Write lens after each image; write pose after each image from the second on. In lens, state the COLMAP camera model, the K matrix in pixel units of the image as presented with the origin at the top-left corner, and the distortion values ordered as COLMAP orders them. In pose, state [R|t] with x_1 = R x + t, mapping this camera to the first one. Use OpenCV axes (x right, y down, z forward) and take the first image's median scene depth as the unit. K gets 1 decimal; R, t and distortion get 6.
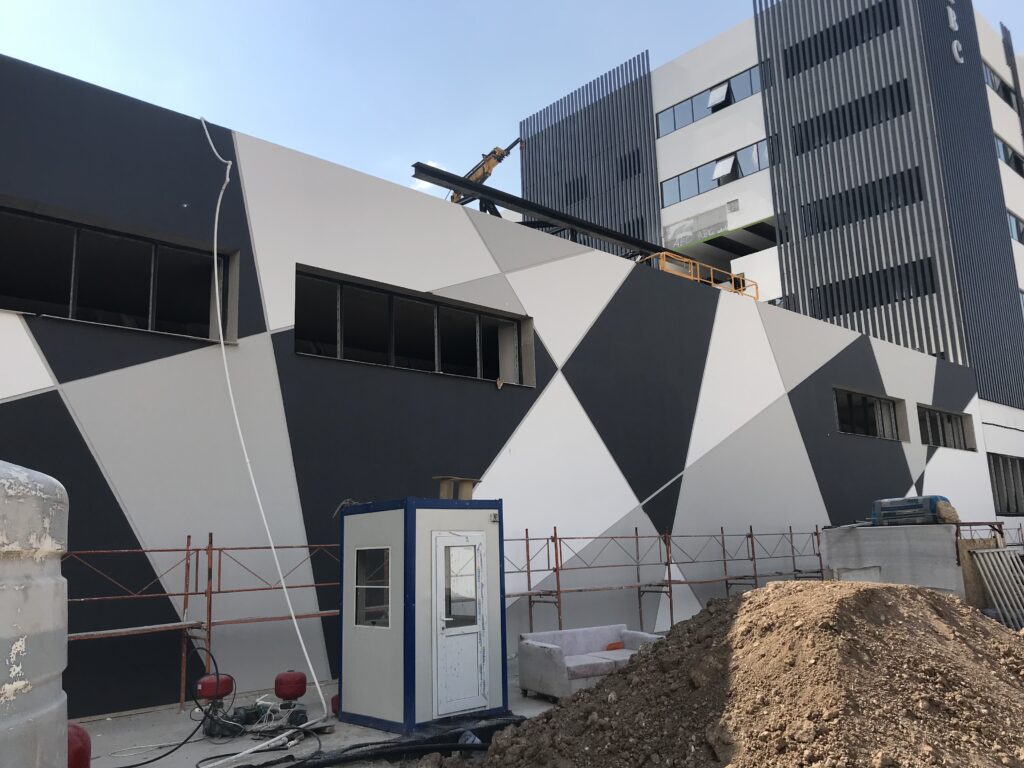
lens RADIAL K [[851.4, 0, 512.7], [0, 851.4, 375.6], [0, 0, 1]] dist [0.080953, -0.070021]
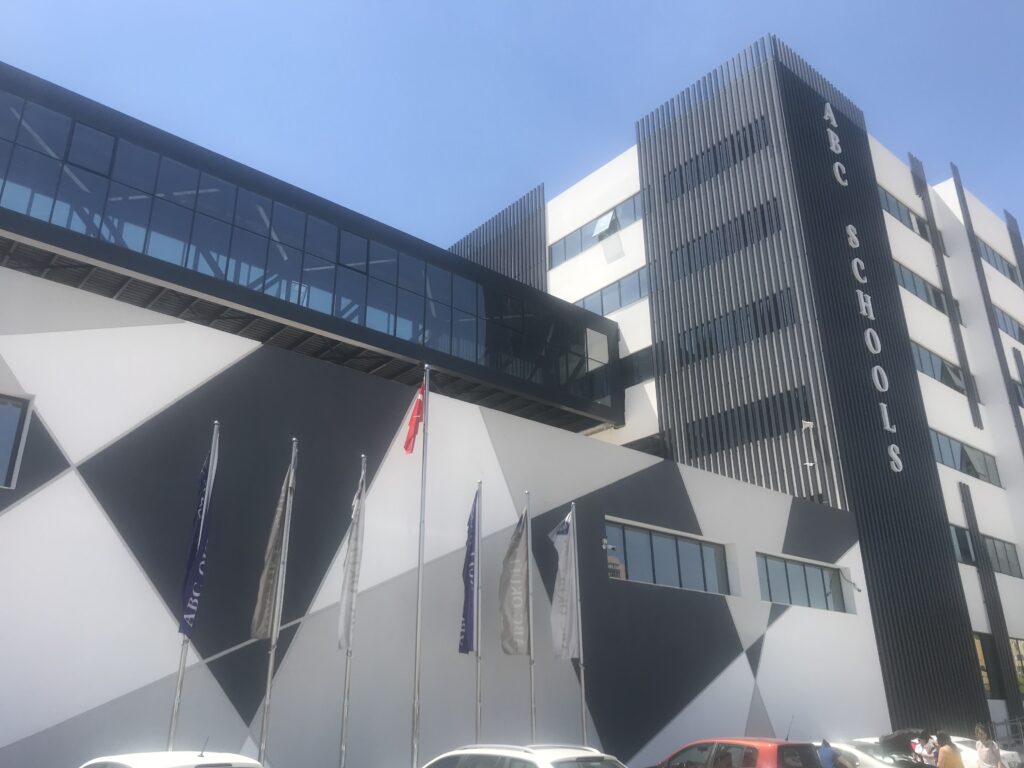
lens RADIAL K [[851.4, 0, 512.3], [0, 851.4, 383.3], [0, 0, 1]] dist [0.080953, -0.070021]
pose [[0.998987, 0.009044, -0.044085, 0.212892], [-0.016960, 0.983029, -0.182666, 0.023829], [0.041685, 0.183229, 0.982186, 0.124249]]
